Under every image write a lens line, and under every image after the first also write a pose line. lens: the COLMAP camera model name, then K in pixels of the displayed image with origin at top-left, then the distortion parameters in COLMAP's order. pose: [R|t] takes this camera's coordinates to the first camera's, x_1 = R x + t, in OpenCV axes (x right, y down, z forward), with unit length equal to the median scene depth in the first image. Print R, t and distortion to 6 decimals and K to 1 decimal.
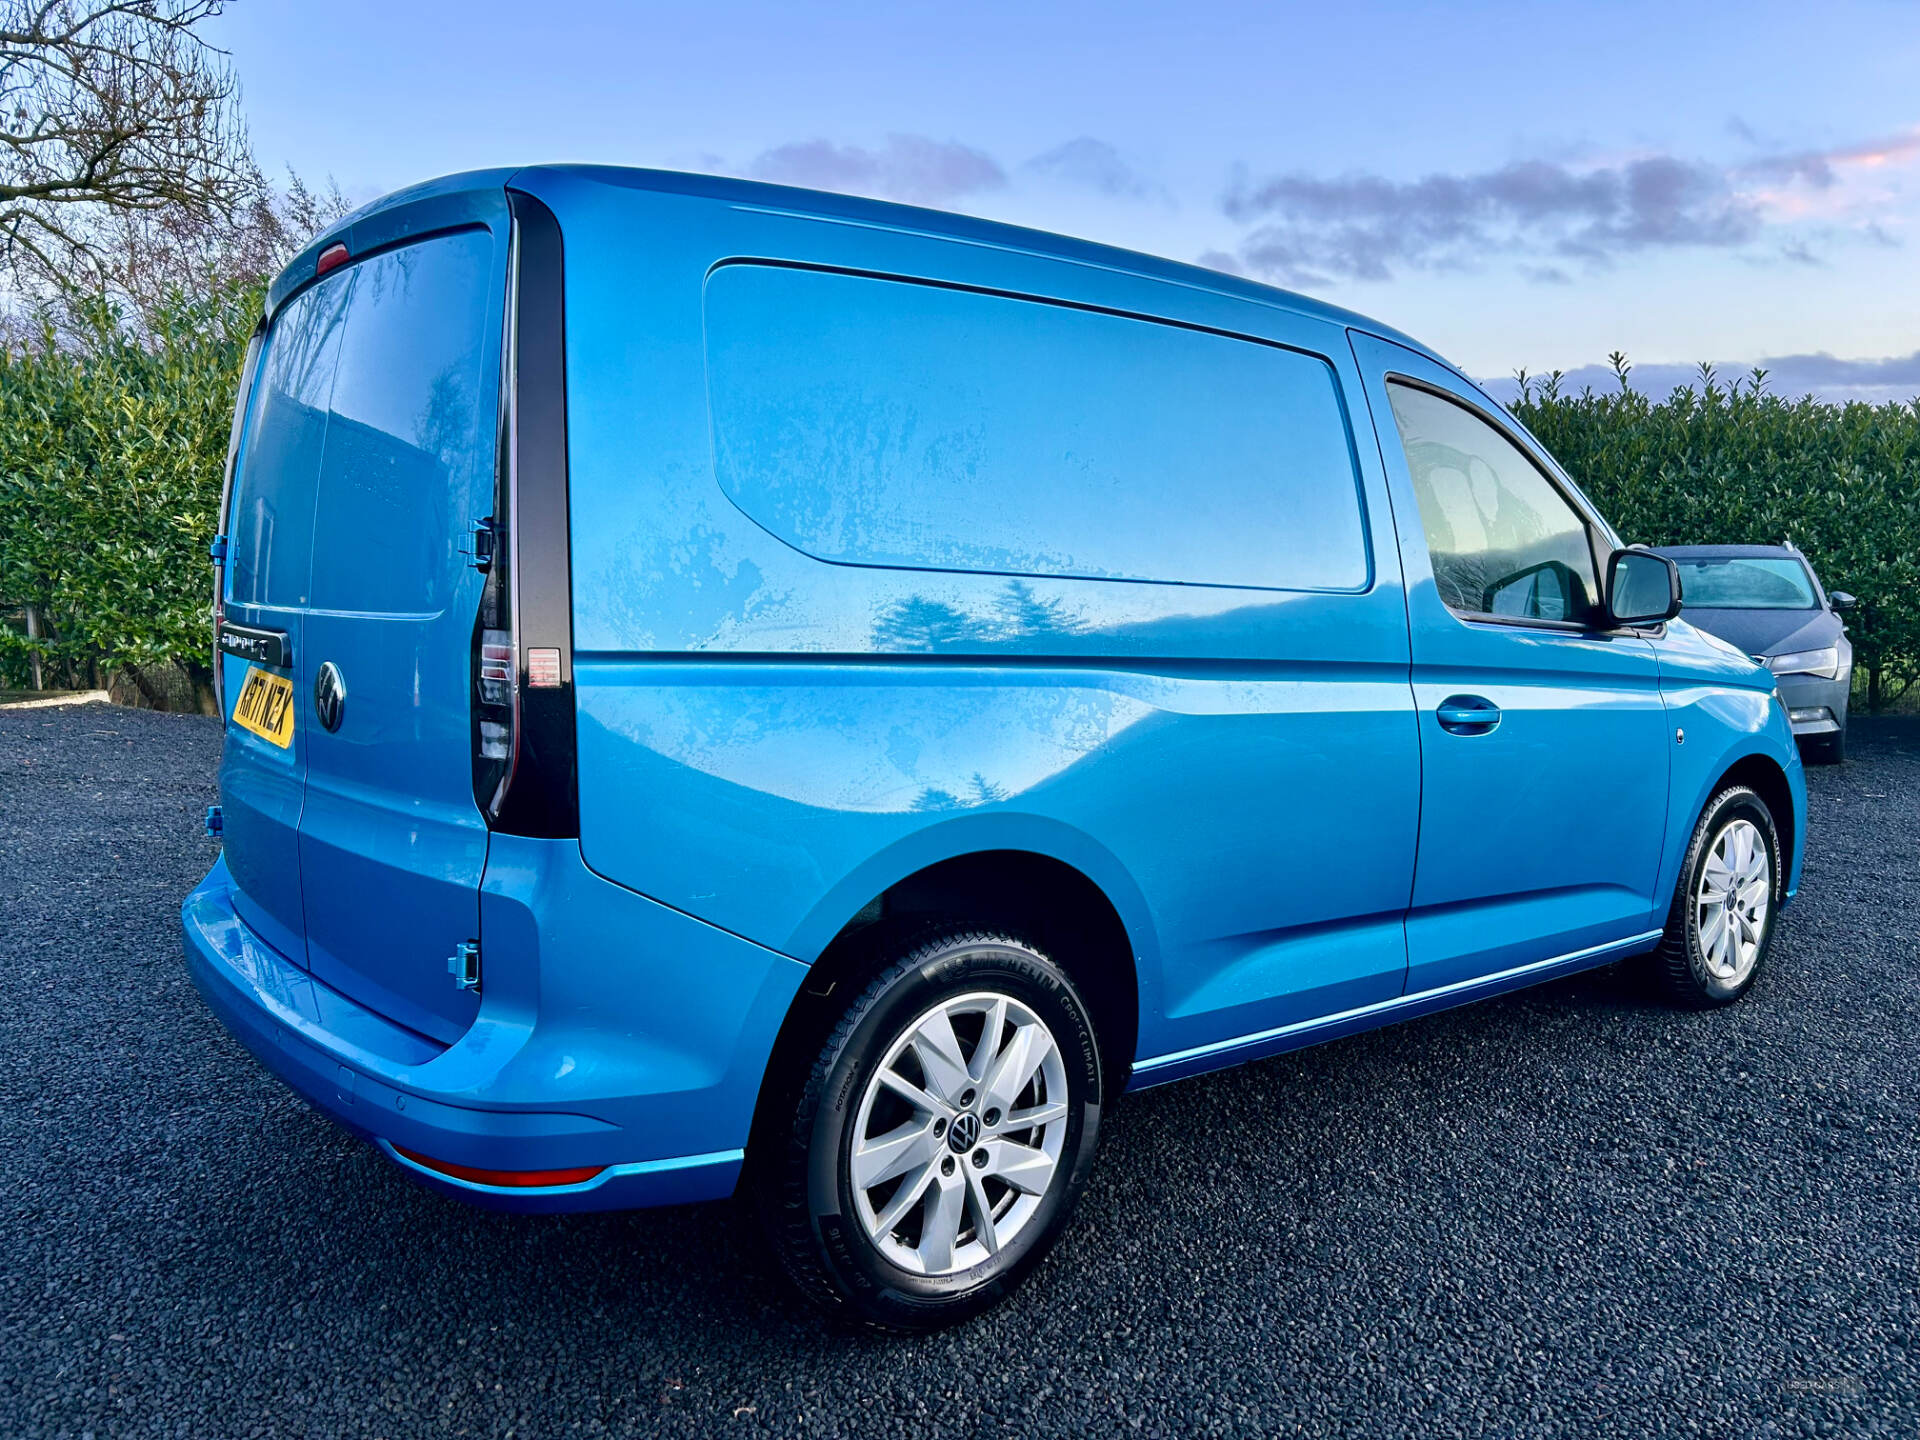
lens RADIAL K [[1421.8, 0, 968.0], [0, 1421.8, 603.0], [0, 0, 1]] dist [0.008704, -0.001072]
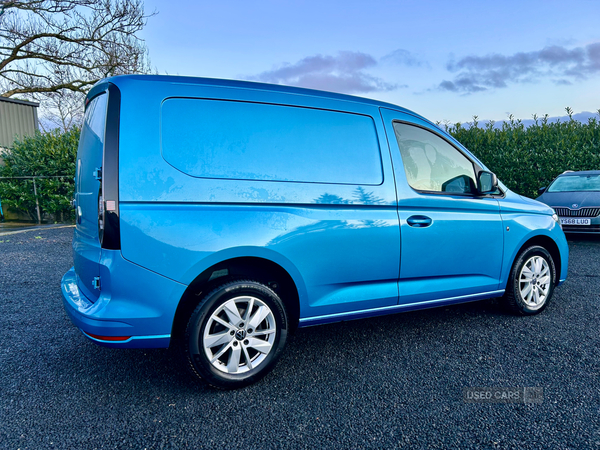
lens RADIAL K [[436.2, 0, 295.4], [0, 436.2, 189.2], [0, 0, 1]] dist [0.020218, -0.009016]
pose [[0.987595, -0.015630, -0.156240, 0.307300], [0.013667, 0.999814, -0.013627, 0.019539], [0.156424, 0.011322, 0.987625, -0.076387]]
